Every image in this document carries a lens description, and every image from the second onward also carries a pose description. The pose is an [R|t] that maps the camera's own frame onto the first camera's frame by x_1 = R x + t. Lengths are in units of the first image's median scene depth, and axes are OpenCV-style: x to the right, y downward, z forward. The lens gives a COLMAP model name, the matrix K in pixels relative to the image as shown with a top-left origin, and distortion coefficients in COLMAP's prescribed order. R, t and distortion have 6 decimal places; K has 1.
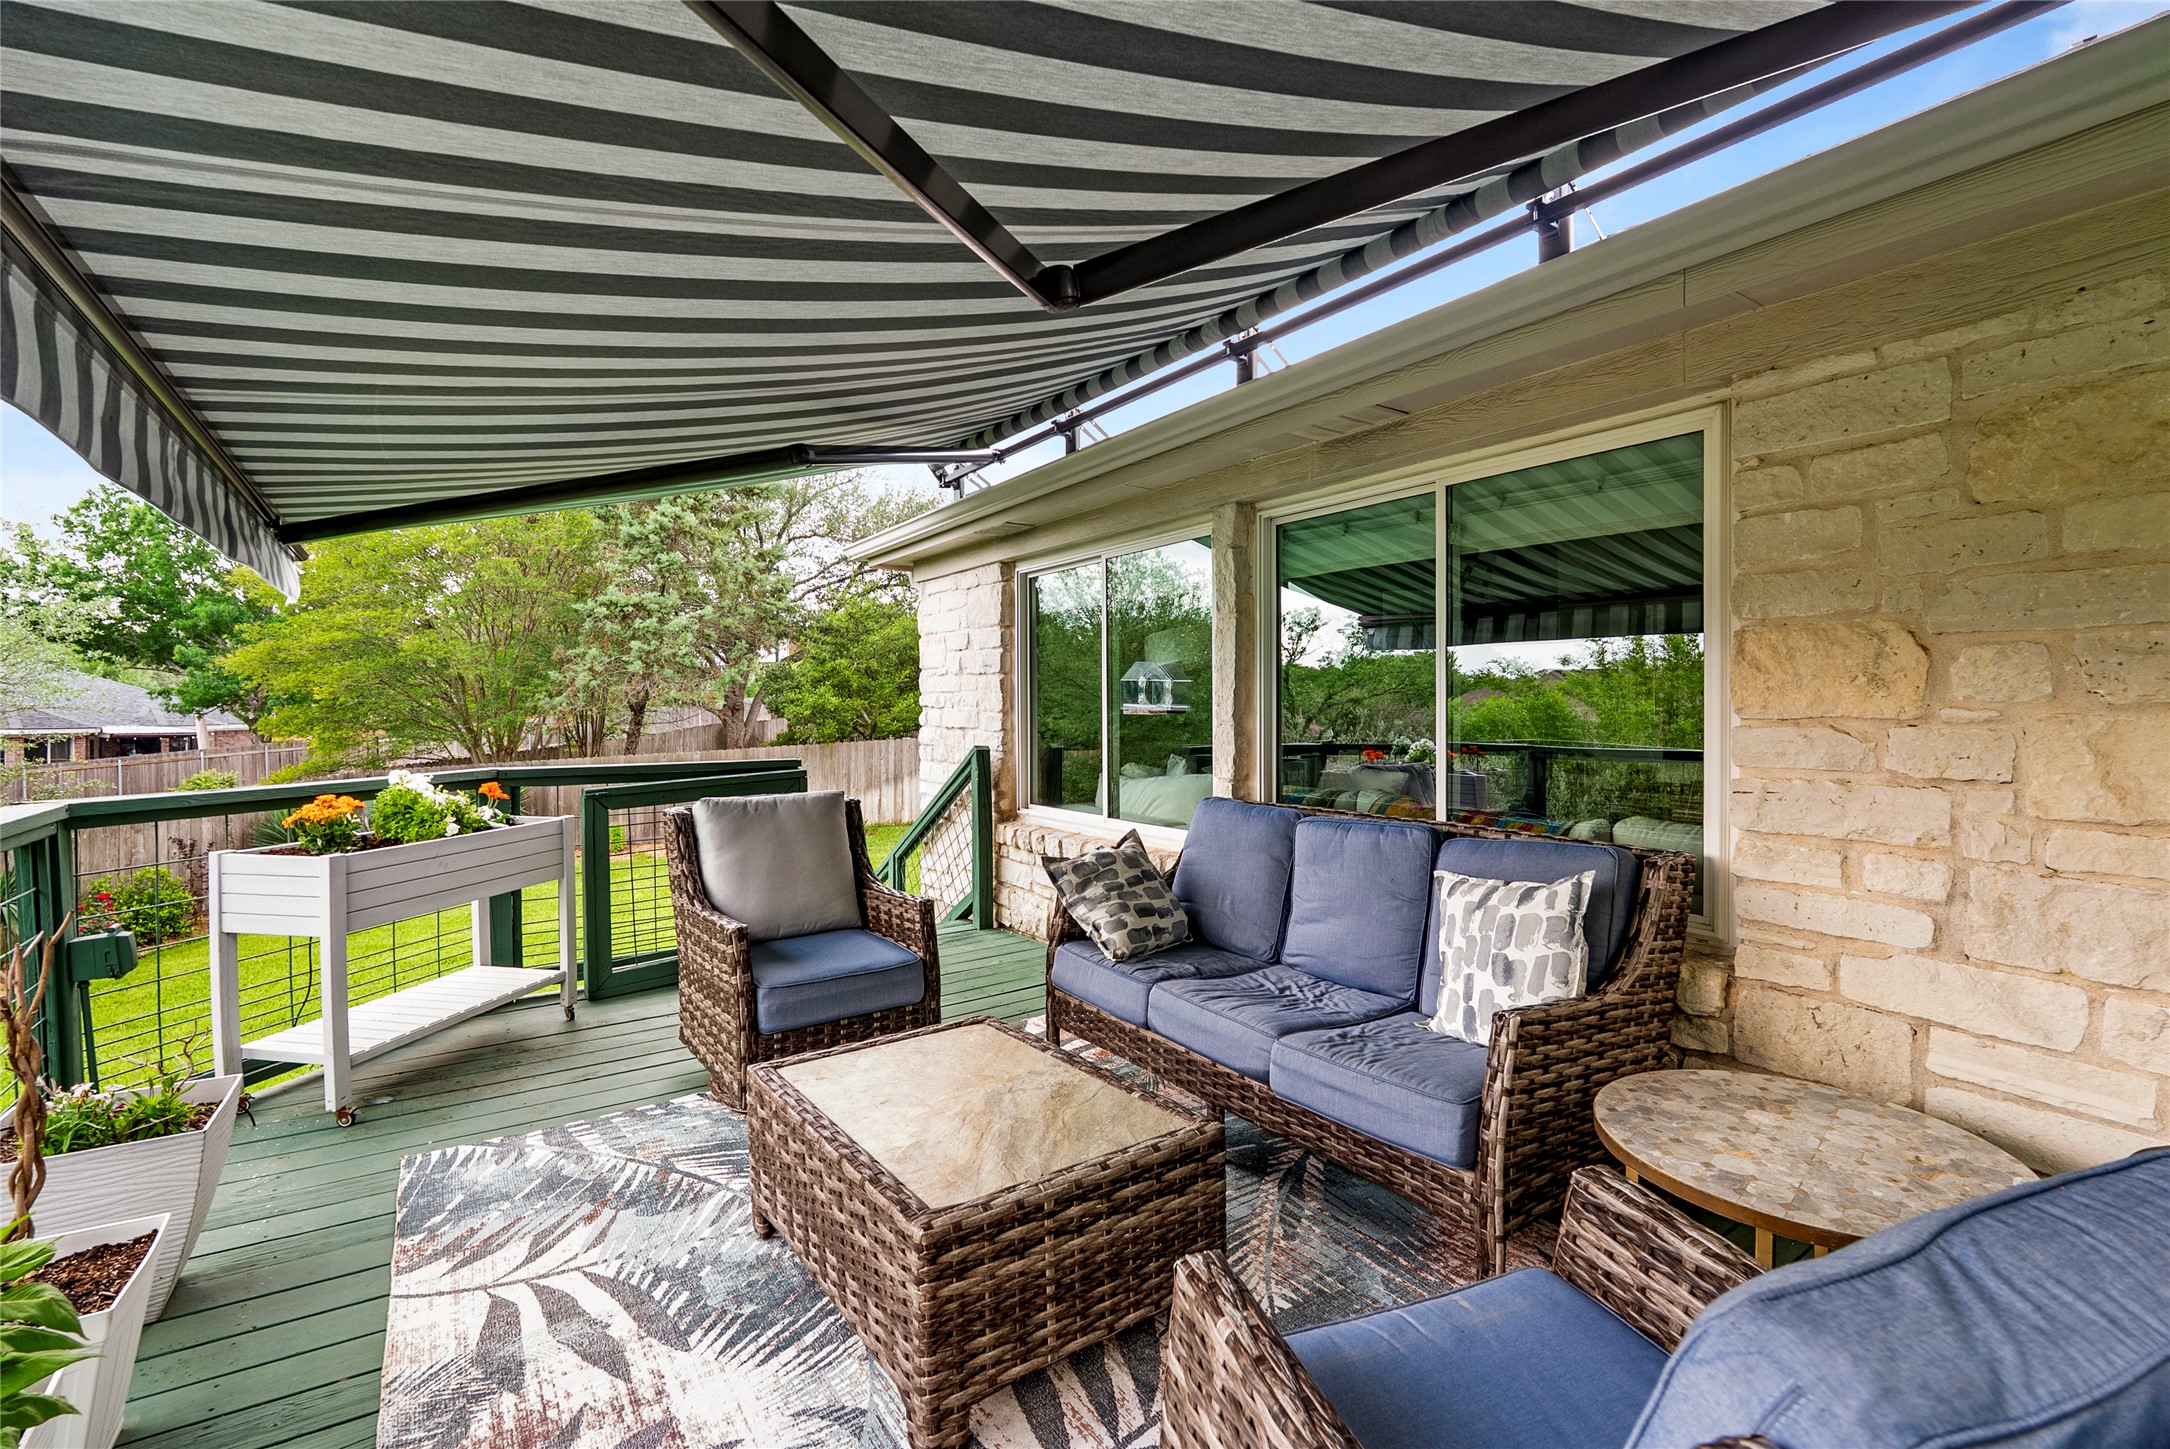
lens RADIAL K [[976.0, 0, 1114.8], [0, 976.0, 723.8], [0, 0, 1]] dist [-0.004555, -0.000053]
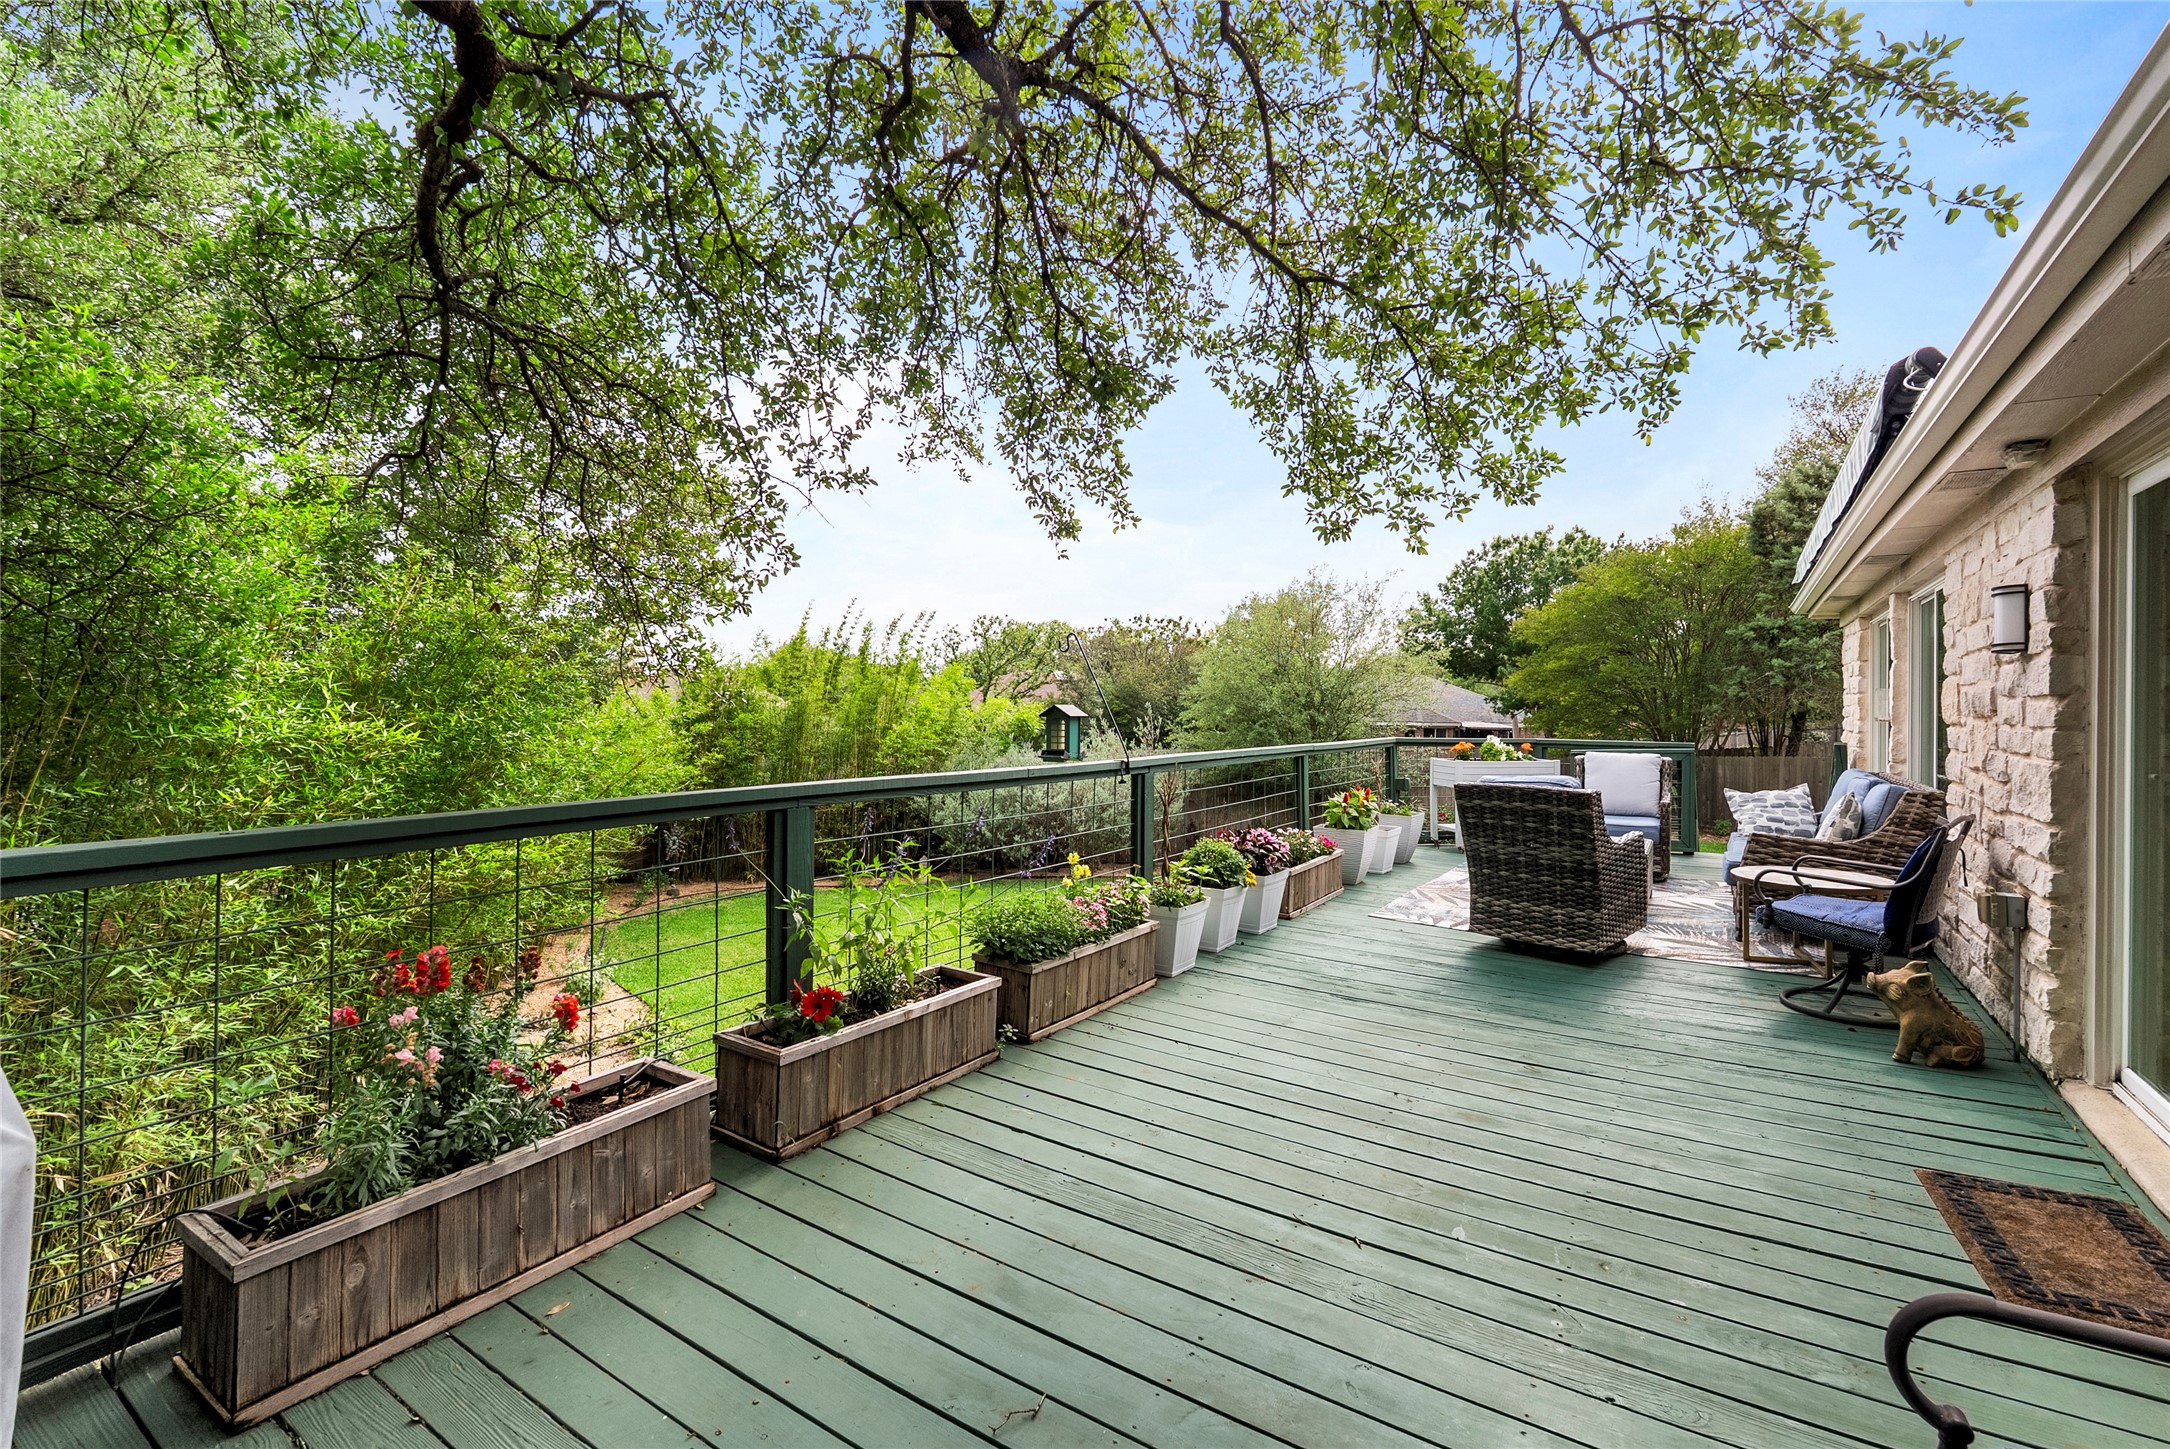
lens RADIAL K [[976.0, 0, 1094.2], [0, 976.0, 716.4], [0, 0, 1]] dist [-0.004555, -0.000053]
pose [[0.386481, 0.017233, -0.922136, 0.270742], [-0.030376, 0.999521, 0.005948, 0.003101], [0.921797, 0.025712, 0.386819, -0.211177]]
